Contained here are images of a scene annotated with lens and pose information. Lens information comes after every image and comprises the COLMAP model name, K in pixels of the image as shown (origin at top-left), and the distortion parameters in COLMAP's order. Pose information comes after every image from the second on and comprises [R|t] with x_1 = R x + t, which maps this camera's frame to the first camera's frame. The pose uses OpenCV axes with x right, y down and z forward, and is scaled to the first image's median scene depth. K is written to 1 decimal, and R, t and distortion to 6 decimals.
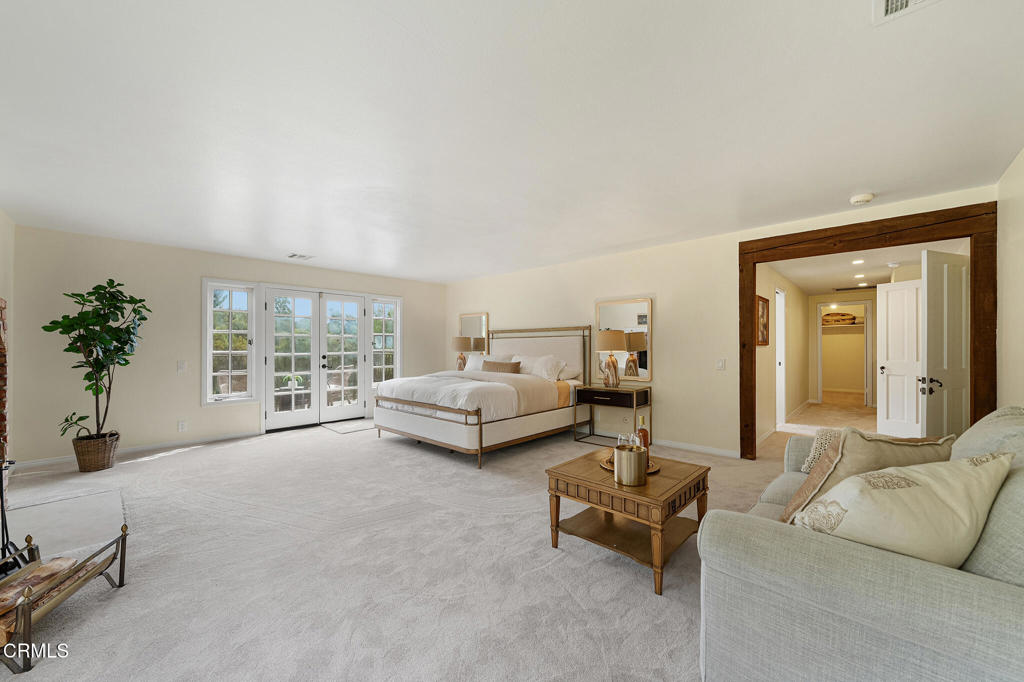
lens RADIAL K [[390.1, 0, 514.5], [0, 390.1, 344.3], [0, 0, 1]] dist [-0.001817, -0.000090]
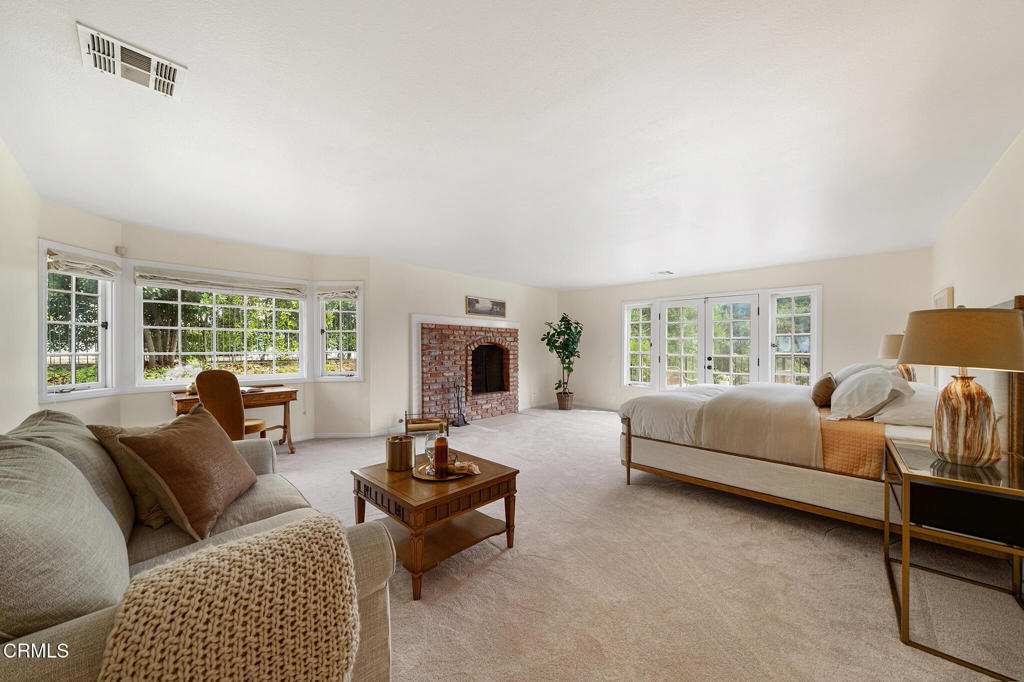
lens RADIAL K [[355.9, 0, 514.8], [0, 355.9, 346.1], [0, 0, 1]] dist [-0.001941, -0.000205]
pose [[-0.000947, -0.000747, -0.999999, 0.580213], [0.001293, 0.999999, -0.000748, -0.001354], [0.999999, -0.001293, -0.000946, 0.582148]]
